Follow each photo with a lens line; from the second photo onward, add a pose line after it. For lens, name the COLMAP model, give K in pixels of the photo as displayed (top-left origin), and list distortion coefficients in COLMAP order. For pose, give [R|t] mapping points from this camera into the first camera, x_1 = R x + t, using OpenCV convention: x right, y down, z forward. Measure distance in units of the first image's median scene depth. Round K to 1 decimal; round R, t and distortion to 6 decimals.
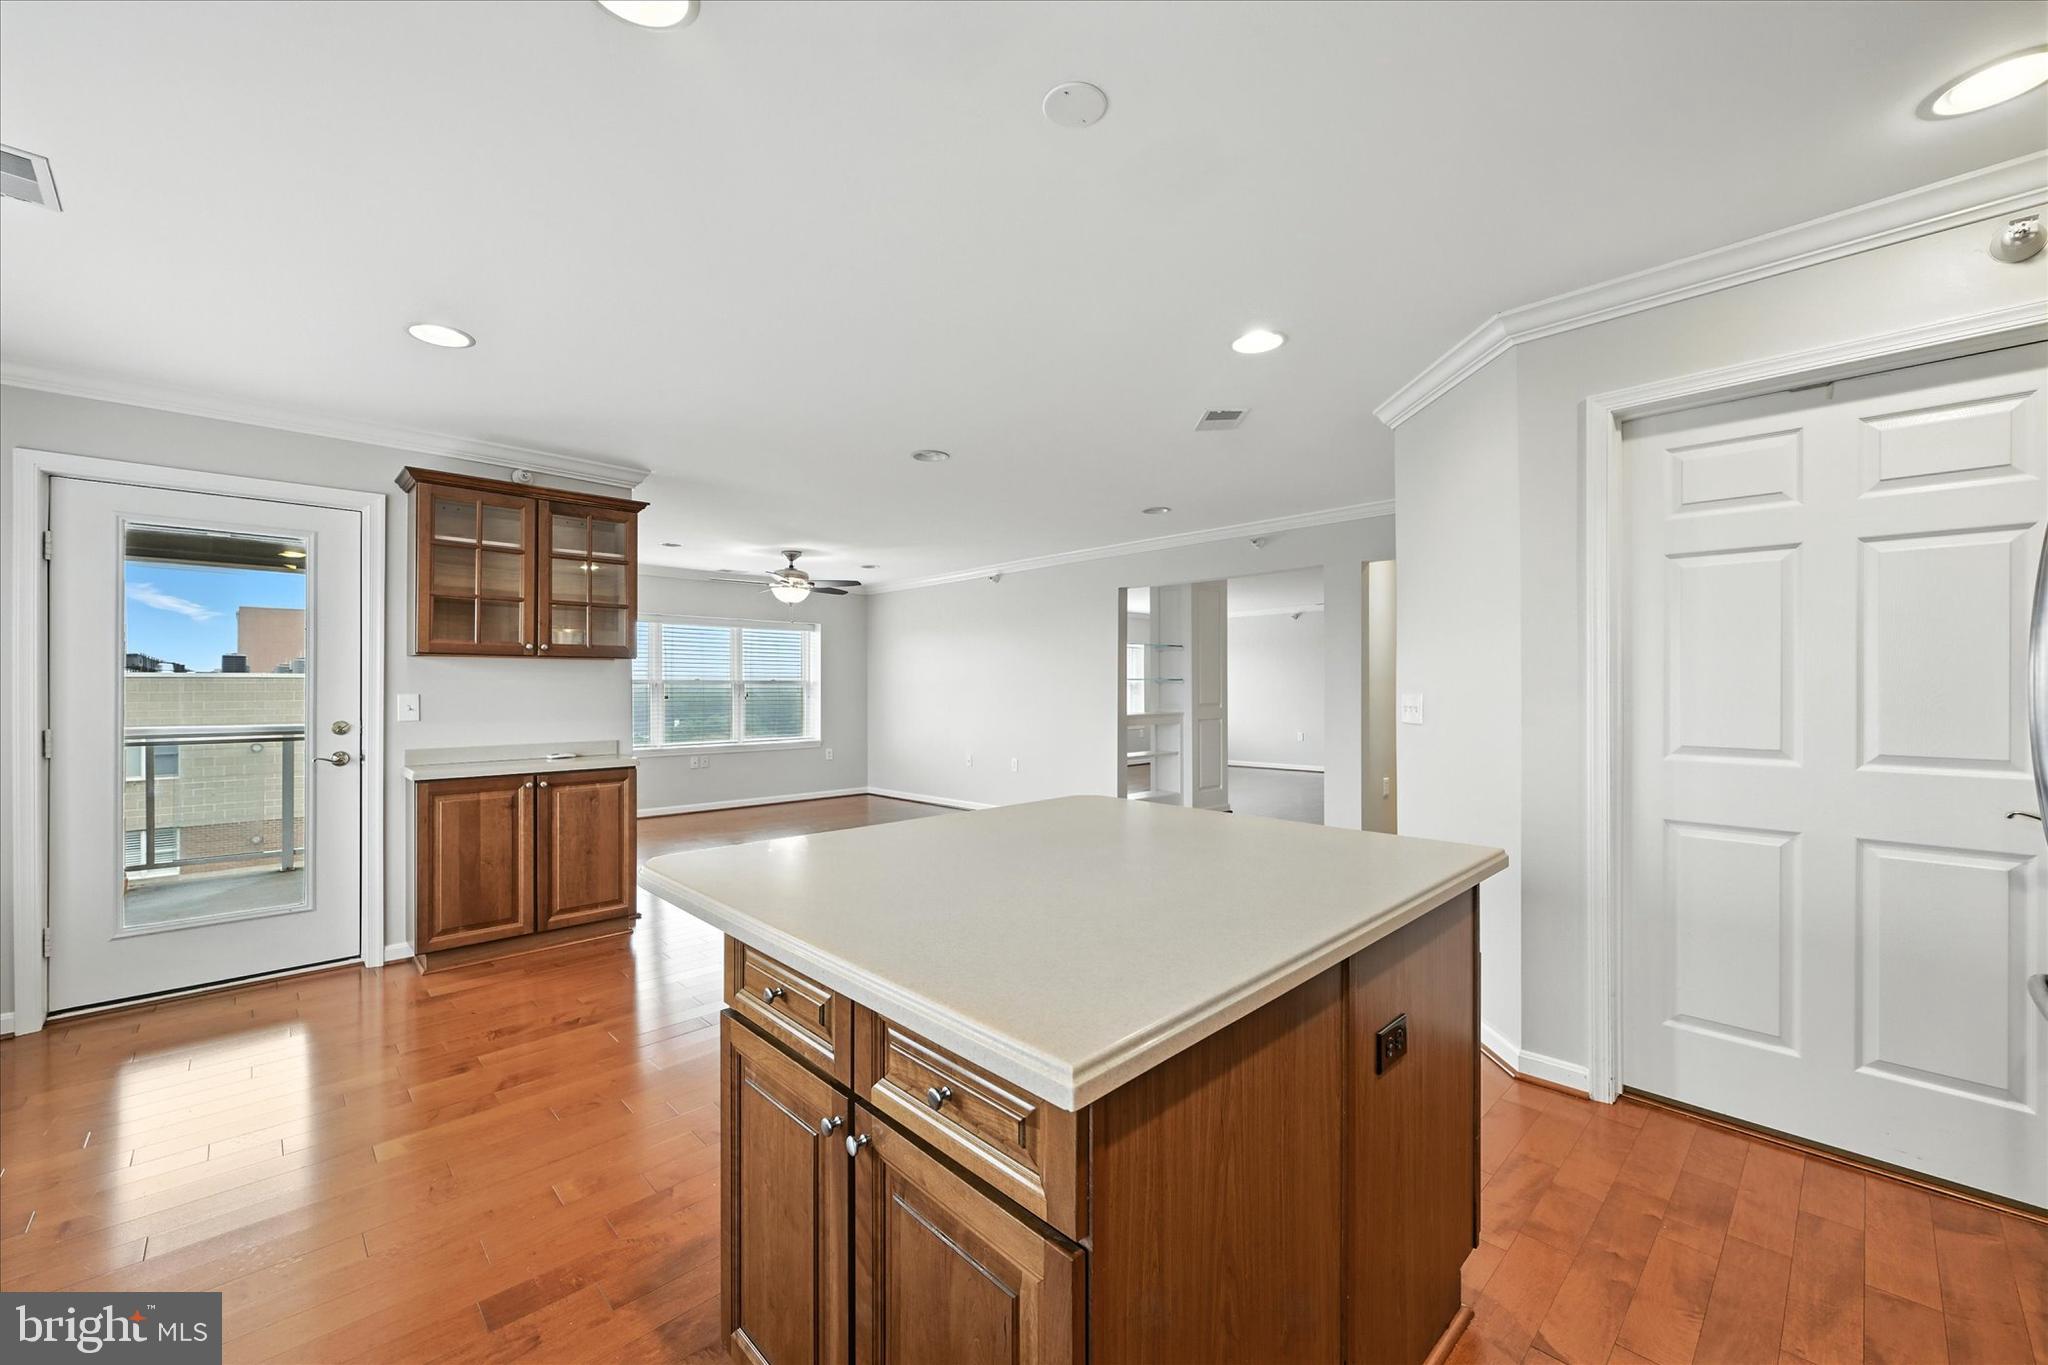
lens RADIAL K [[816.5, 0, 1019.9], [0, 816.5, 684.6], [0, 0, 1]] dist [-0.002644, 0.000812]
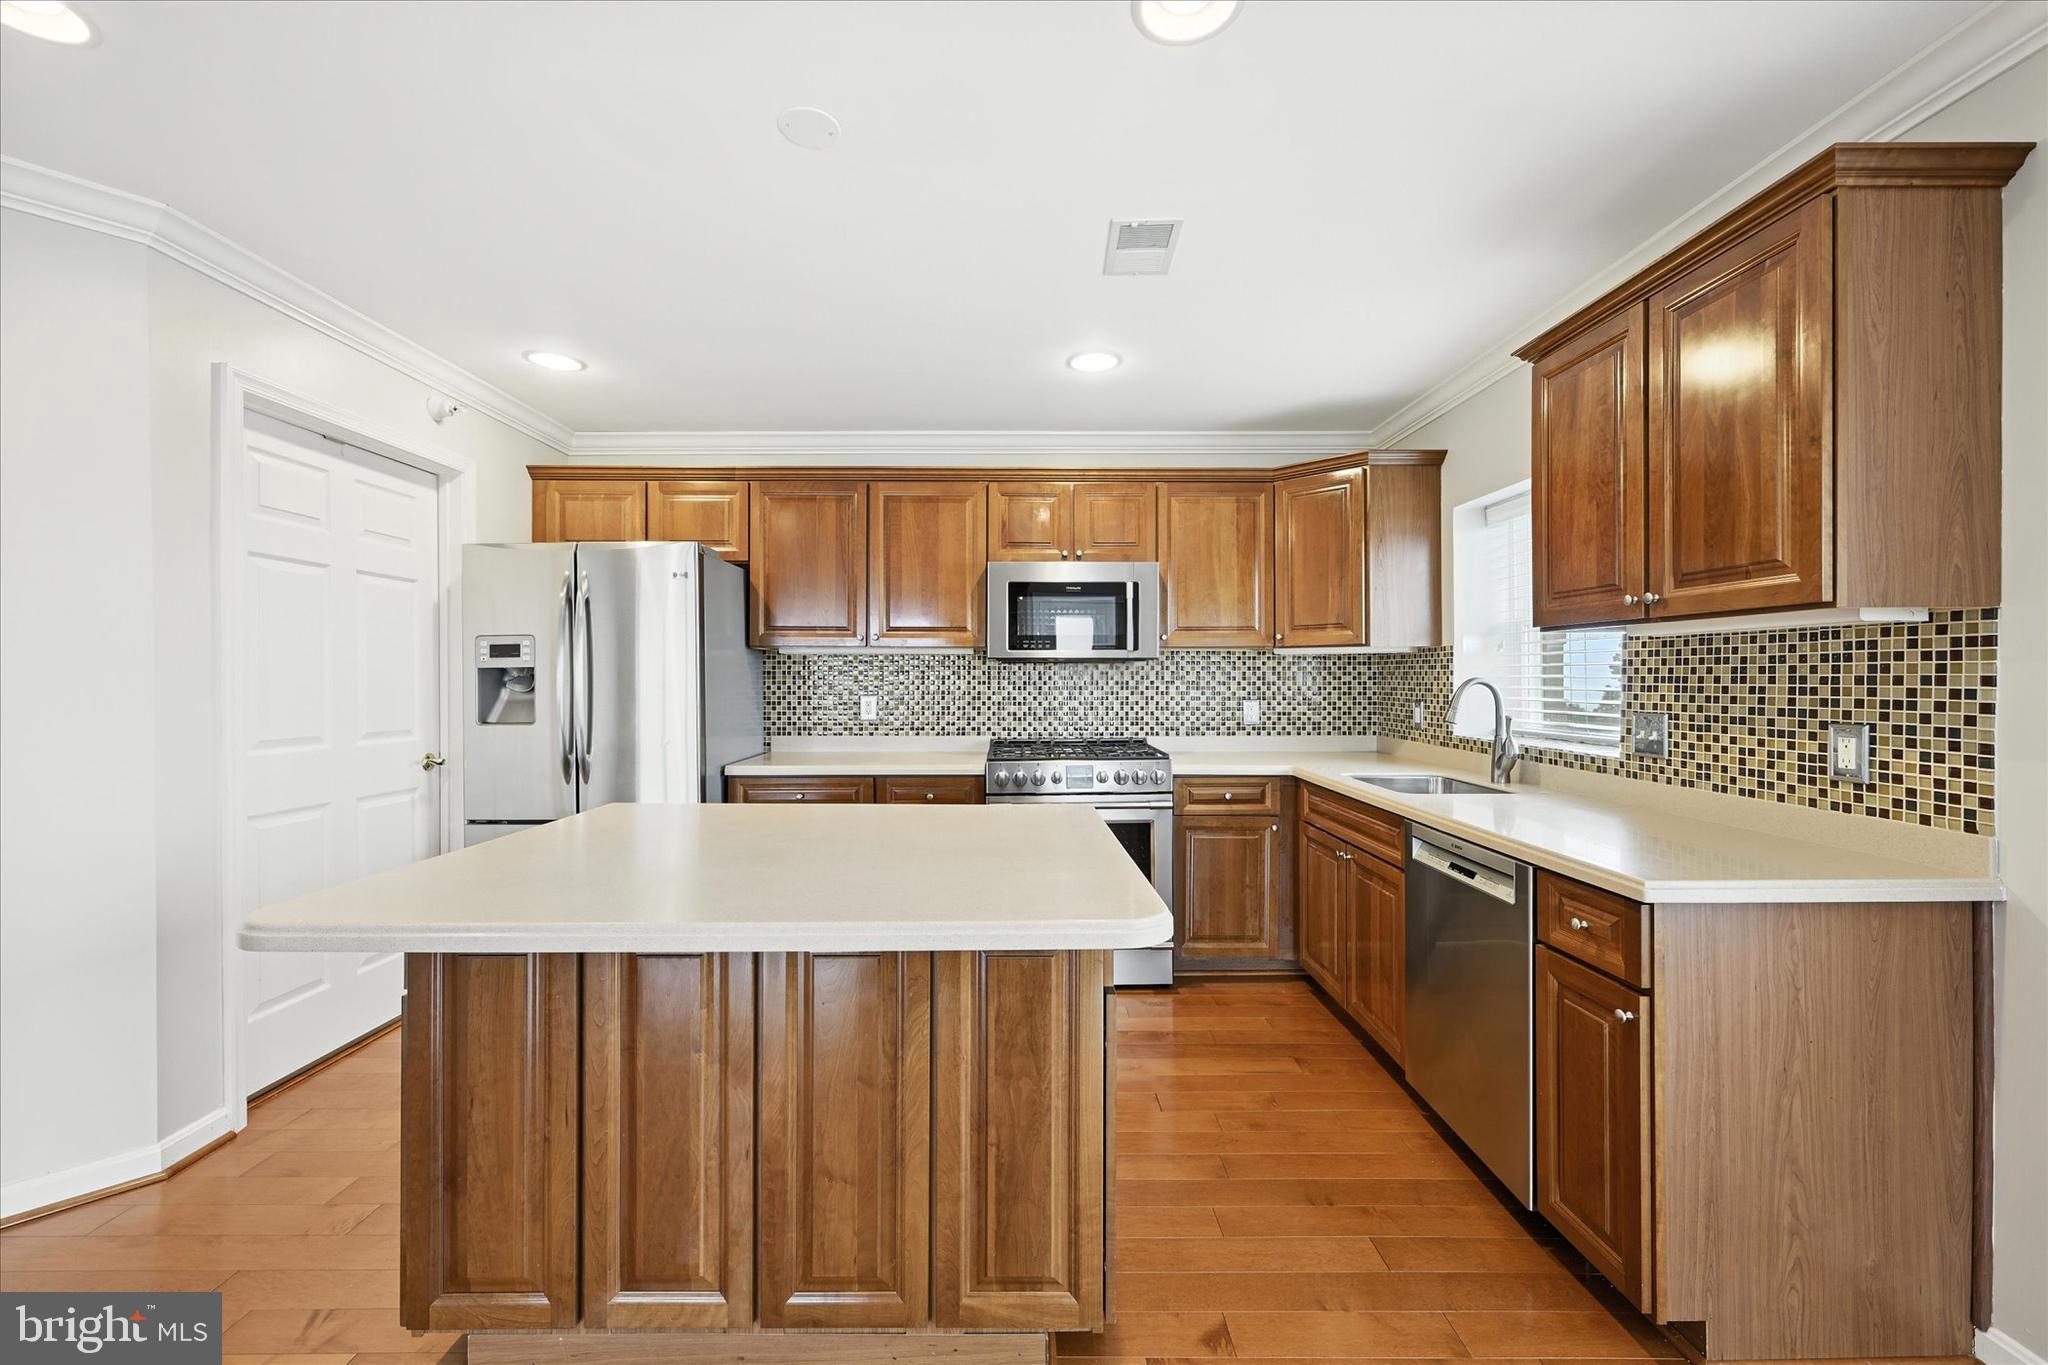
lens RADIAL K [[816.5, 0, 1021.2], [0, 816.5, 678.1], [0, 0, 1]] dist [-0.002644, 0.000812]
pose [[-0.722953, 0.003226, 0.690890, -0.375933], [0.002352, 0.999995, -0.002208, 0.000692], [-0.690893, 0.000028, -0.722957, 0.691689]]
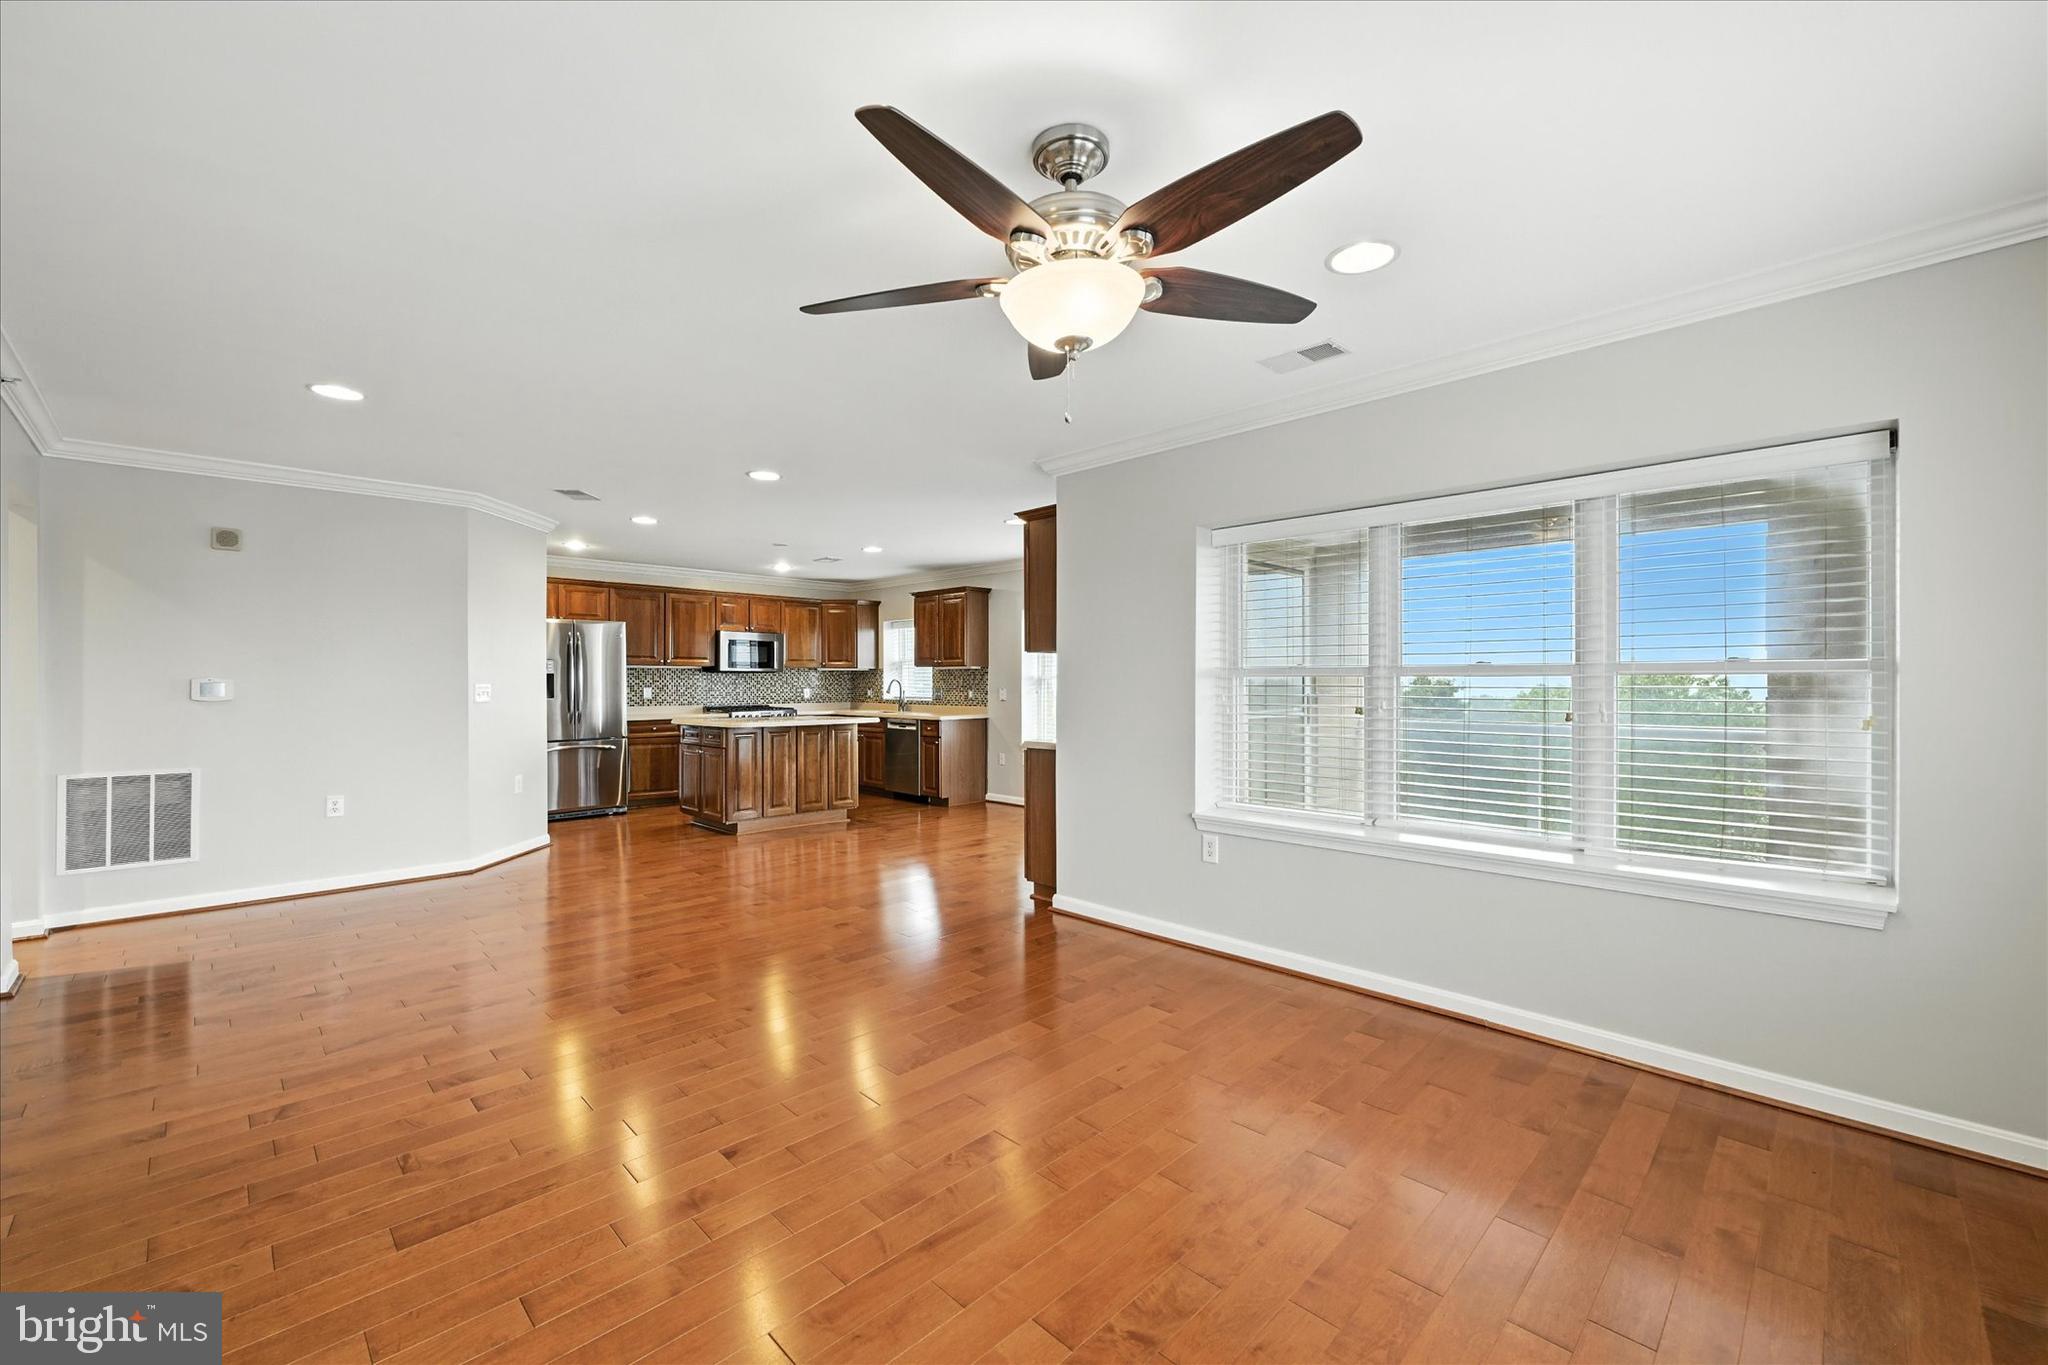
lens RADIAL K [[816.5, 0, 1023.3], [0, 816.5, 684.1], [0, 0, 1]] dist [-0.002644, 0.000812]
pose [[-0.999810, 0.001672, -0.019446, -0.498800], [0.001628, 0.999996, 0.002296, 0.008979], [0.019450, 0.002264, -0.999808, 2.346842]]
